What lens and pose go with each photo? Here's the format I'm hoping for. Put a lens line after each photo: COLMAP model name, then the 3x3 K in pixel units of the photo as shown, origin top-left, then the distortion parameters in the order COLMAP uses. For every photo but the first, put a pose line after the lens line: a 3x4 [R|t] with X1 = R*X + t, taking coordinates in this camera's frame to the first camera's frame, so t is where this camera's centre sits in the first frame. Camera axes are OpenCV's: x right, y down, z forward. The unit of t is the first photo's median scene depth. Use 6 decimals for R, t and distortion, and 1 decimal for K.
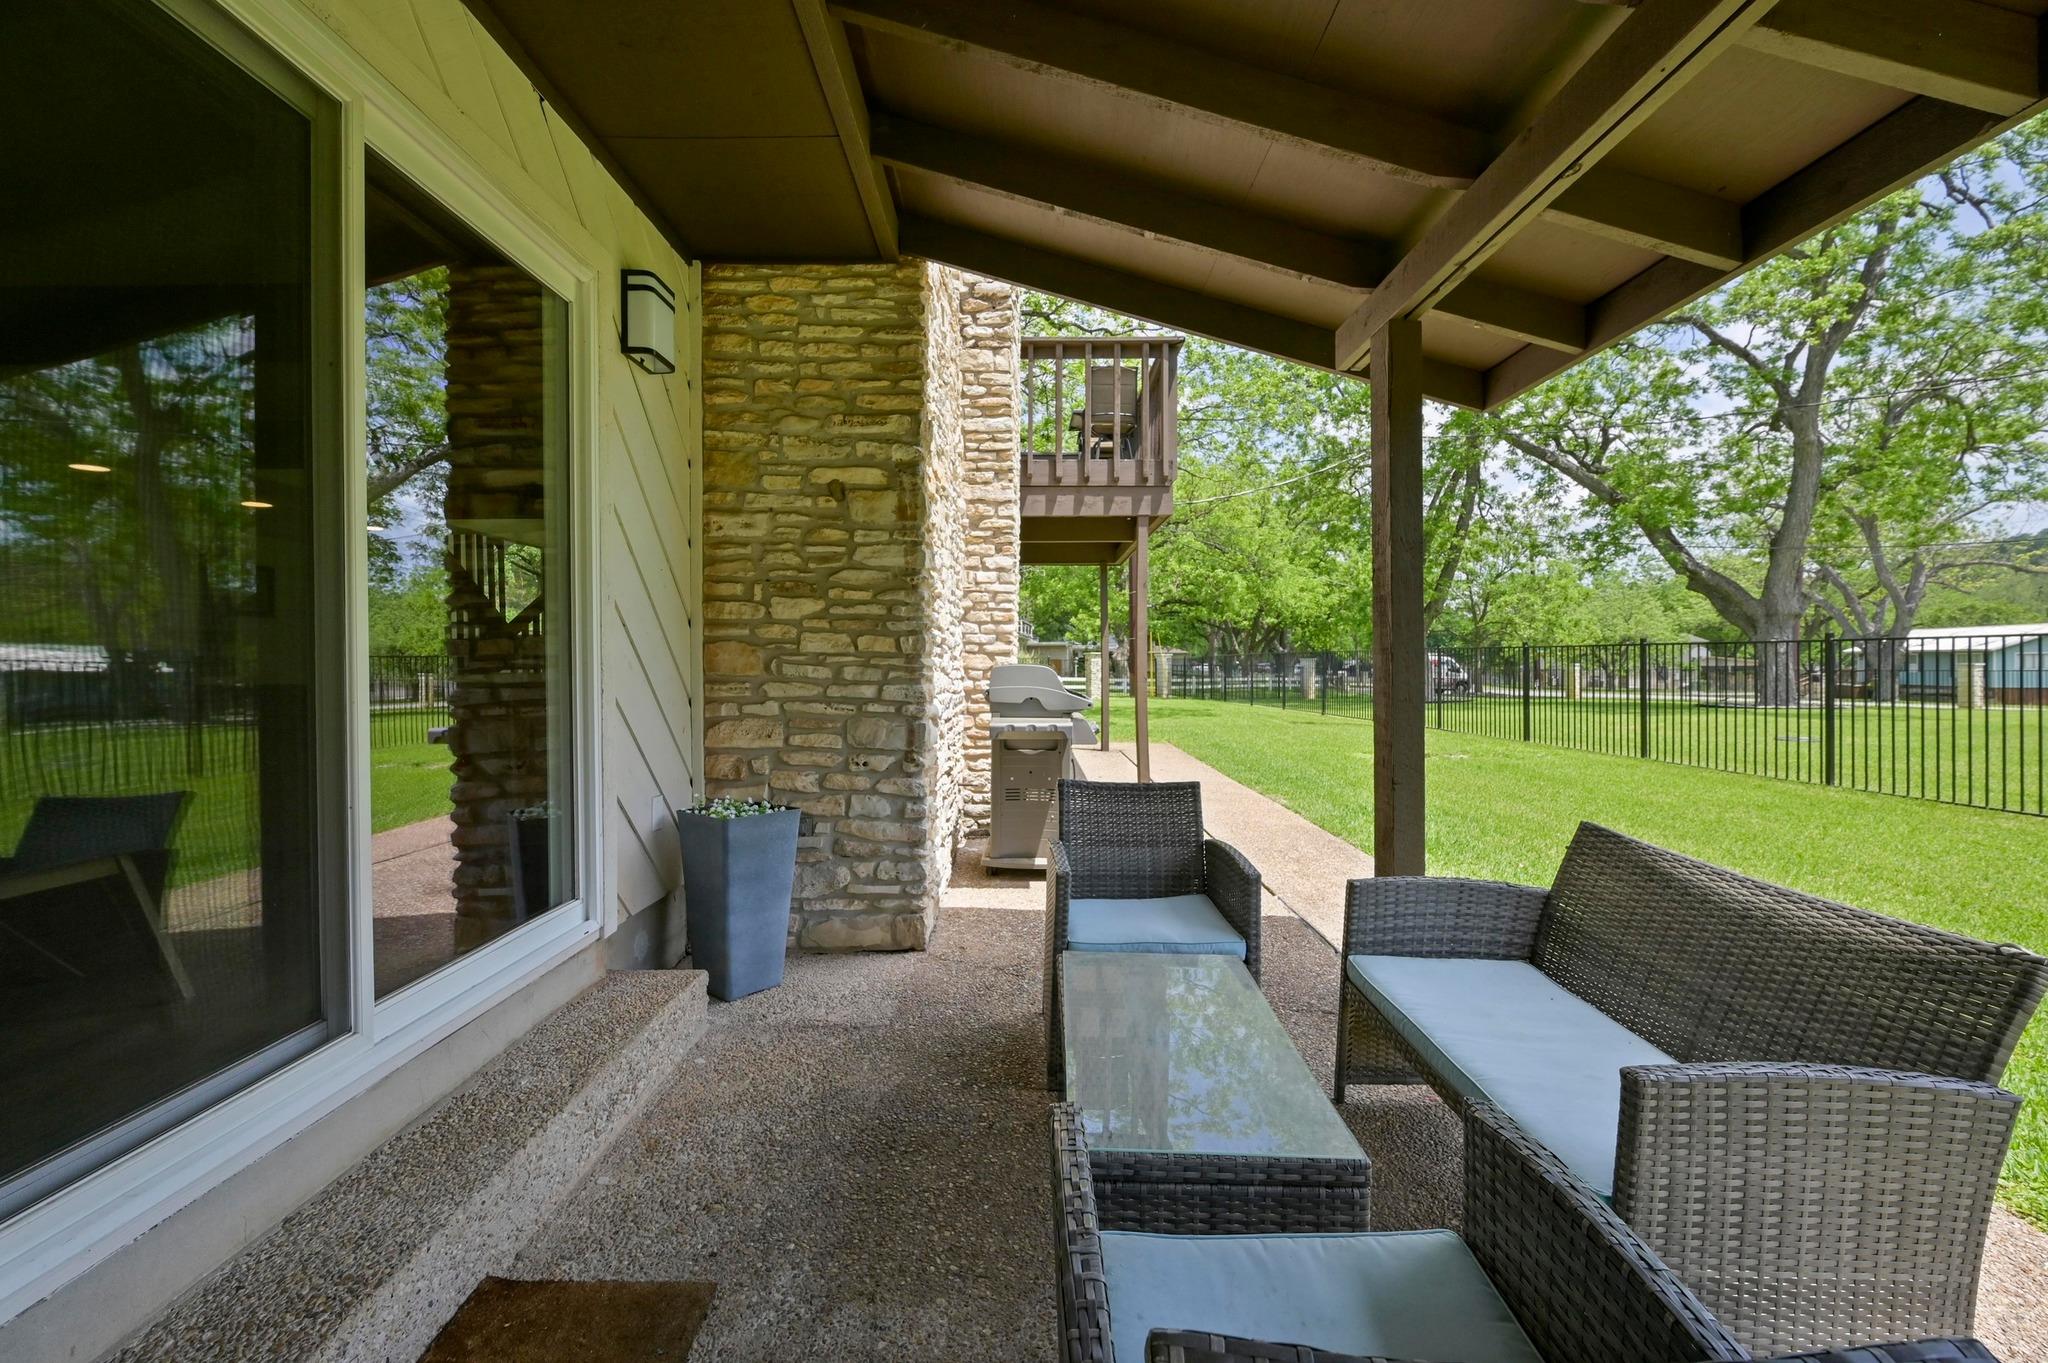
lens RADIAL K [[830.8, 0, 1025.0], [0, 830.8, 673.4], [0, 0, 1]] dist [-0.002103, 0.000102]
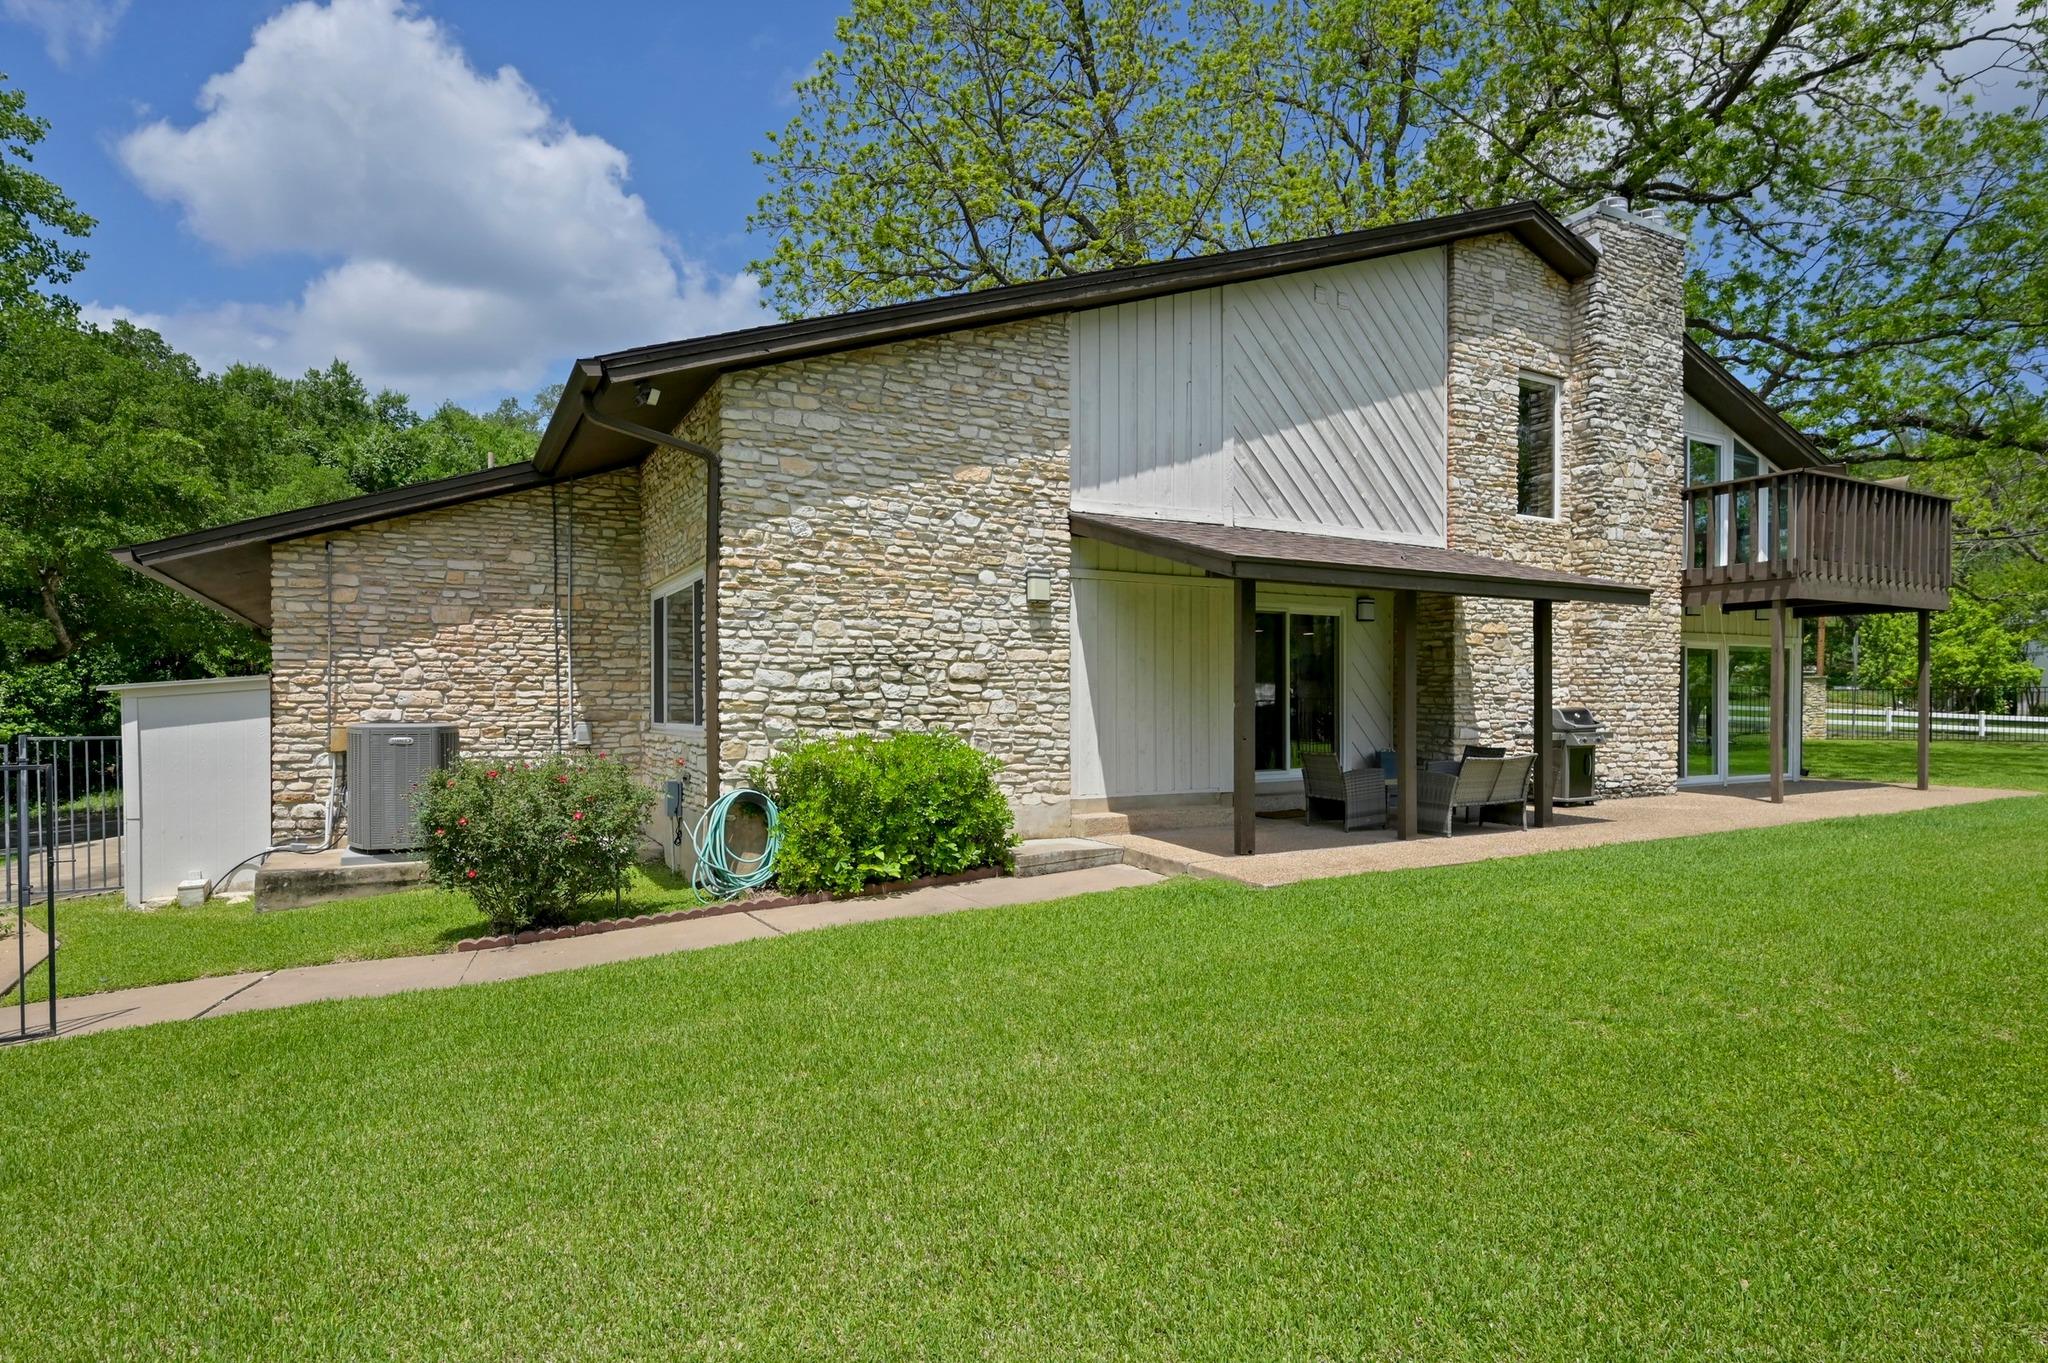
lens RADIAL K [[1075.6, 0, 1027.7], [0, 1075.6, 693.3], [0, 0, 1]] dist [0.000948, 0.000391]
pose [[0.483636, 0.006346, -0.875246, 1.476782], [-0.011576, 0.999933, 0.000854, -0.029551], [0.875193, 0.009719, 0.483677, -1.272144]]
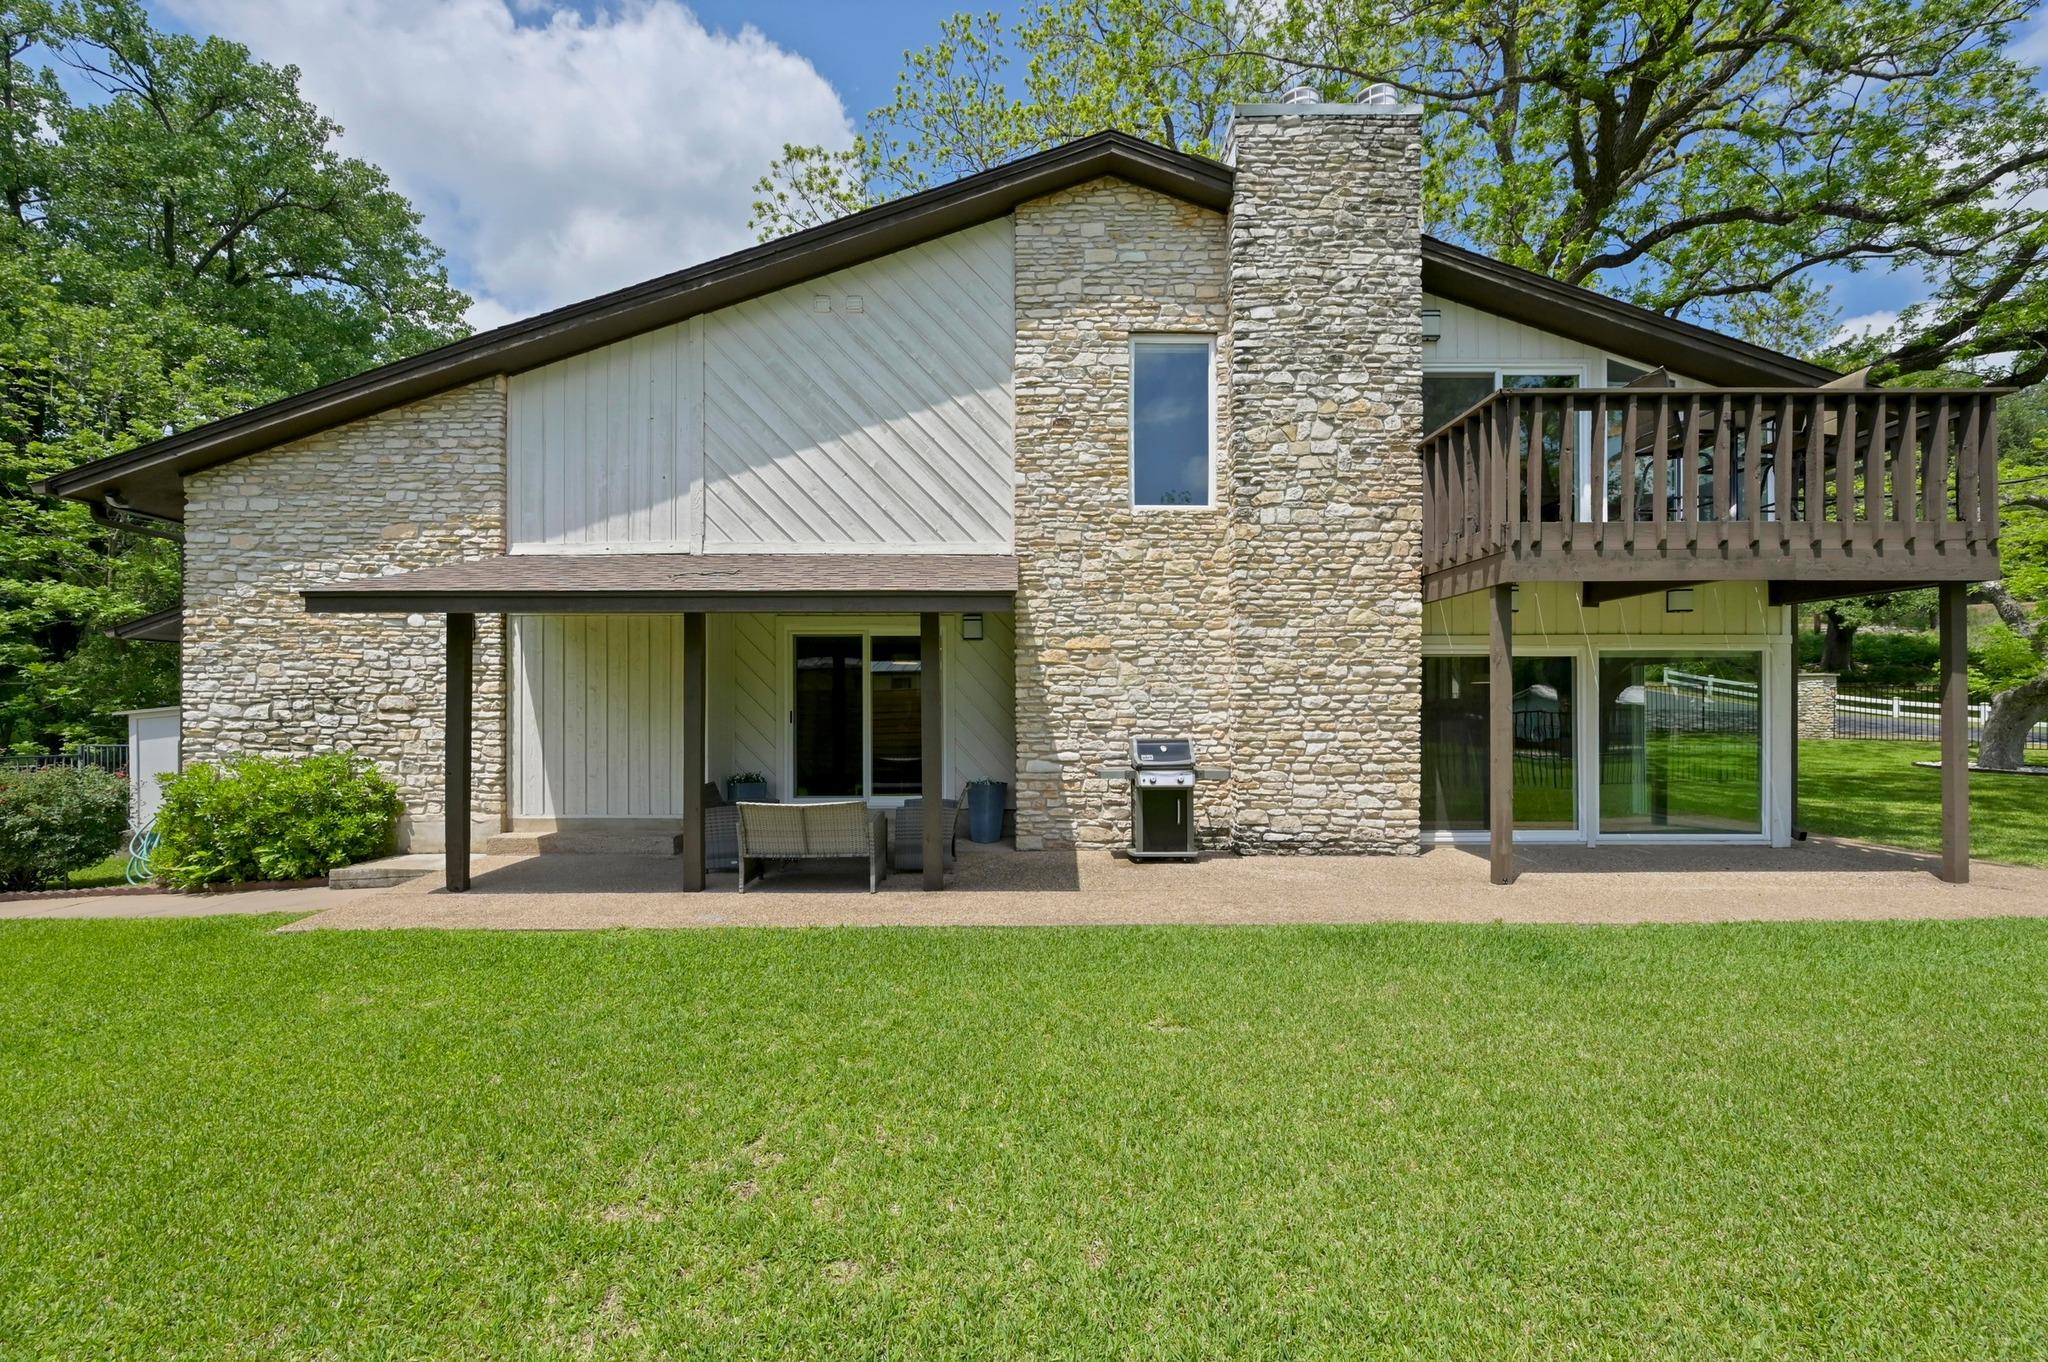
lens RADIAL K [[830.8, 0, 1024.2], [0, 830.8, 686.4], [0, 0, 1]] dist [-0.002103, 0.000102]
pose [[-0.002601, -0.009479, -0.999952, 1.453448], [-0.006376, 0.999935, -0.009462, -0.085034], [0.999976, 0.006351, -0.002662, 0.634990]]
